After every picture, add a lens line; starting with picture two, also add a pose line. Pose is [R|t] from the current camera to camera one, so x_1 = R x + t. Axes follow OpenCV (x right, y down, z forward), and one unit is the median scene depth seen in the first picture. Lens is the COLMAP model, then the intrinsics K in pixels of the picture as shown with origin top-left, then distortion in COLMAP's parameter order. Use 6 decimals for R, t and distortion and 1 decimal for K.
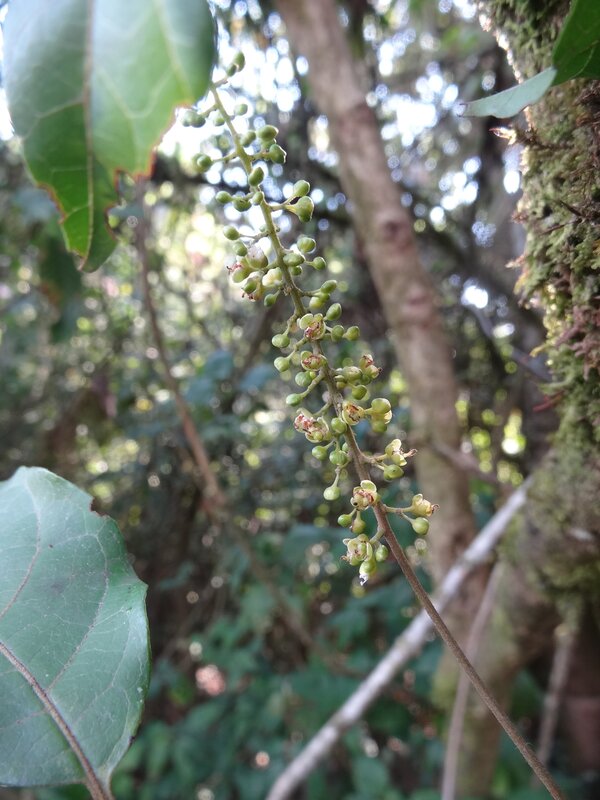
lens RADIAL K [[589.4, 0, 301.3], [0, 589.4, 399.7], [0, 0, 1]] dist [0.004056, -0.006149]
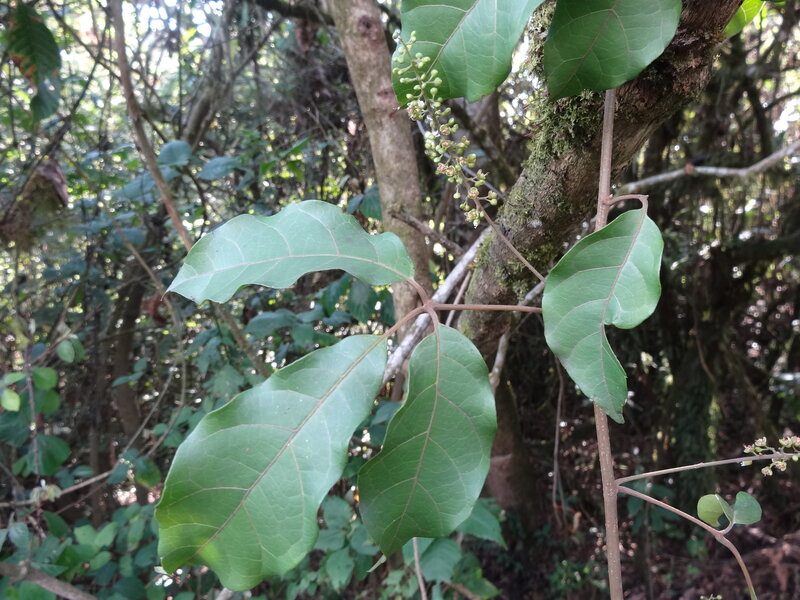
lens RADIAL K [[589.4, 0, 399.2], [0, 589.4, 301.0], [0, 0, 1]] dist [0.004056, -0.006149]
pose [[0.960508, -0.051267, 0.273489, -0.289735], [0.006837, 0.986932, 0.160995, 0.122850], [-0.278169, -0.152767, 0.948306, -0.416919]]
